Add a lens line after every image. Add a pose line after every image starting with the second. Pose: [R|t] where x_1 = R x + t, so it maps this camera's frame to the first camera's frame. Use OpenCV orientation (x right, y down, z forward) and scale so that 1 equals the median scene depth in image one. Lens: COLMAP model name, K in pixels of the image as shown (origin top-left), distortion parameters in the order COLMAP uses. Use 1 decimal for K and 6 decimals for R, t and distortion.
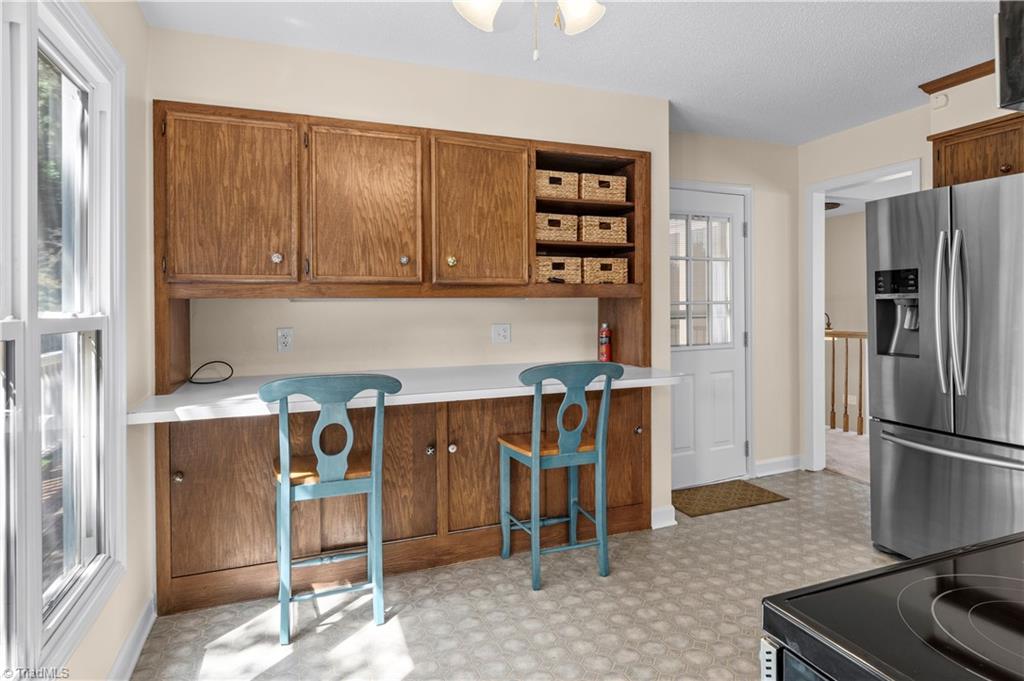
lens RADIAL K [[572.2, 0, 512.6], [0, 572.2, 317.8], [0, 0, 1]] dist [-0.001190, -0.001131]
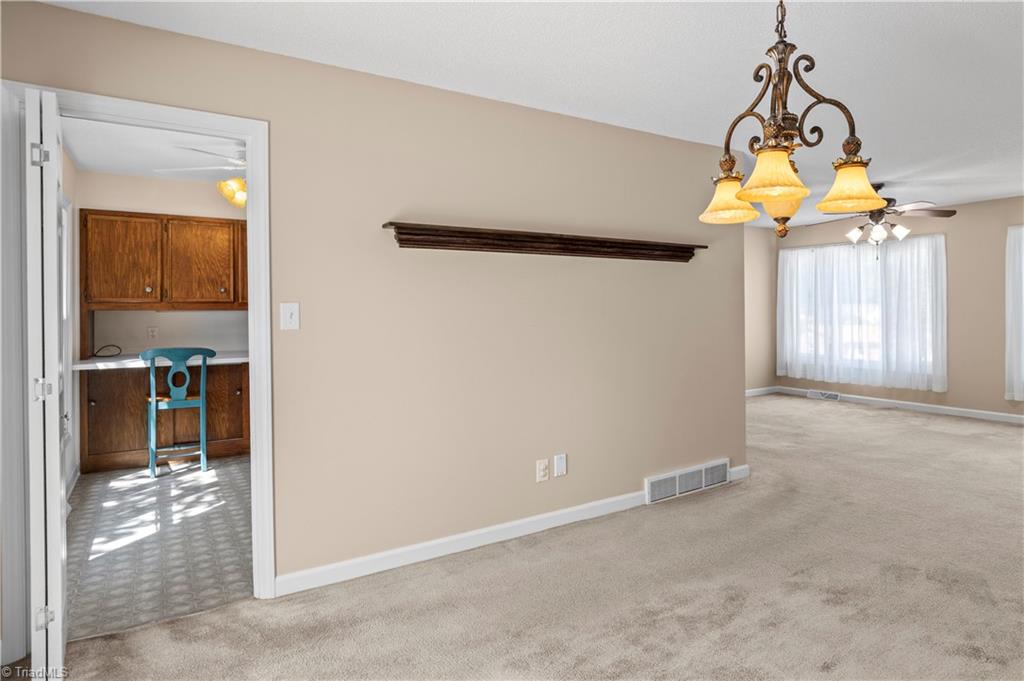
lens RADIAL K [[572.2, 0, 512.6], [0, 572.2, 317.8], [0, 0, 1]] dist [-0.001190, -0.001131]
pose [[0.981805, 0.001973, 0.189879, 0.427537], [-0.000629, 0.999974, -0.007137, 0.003426], [-0.189888, 0.006888, 0.981782, -1.128794]]
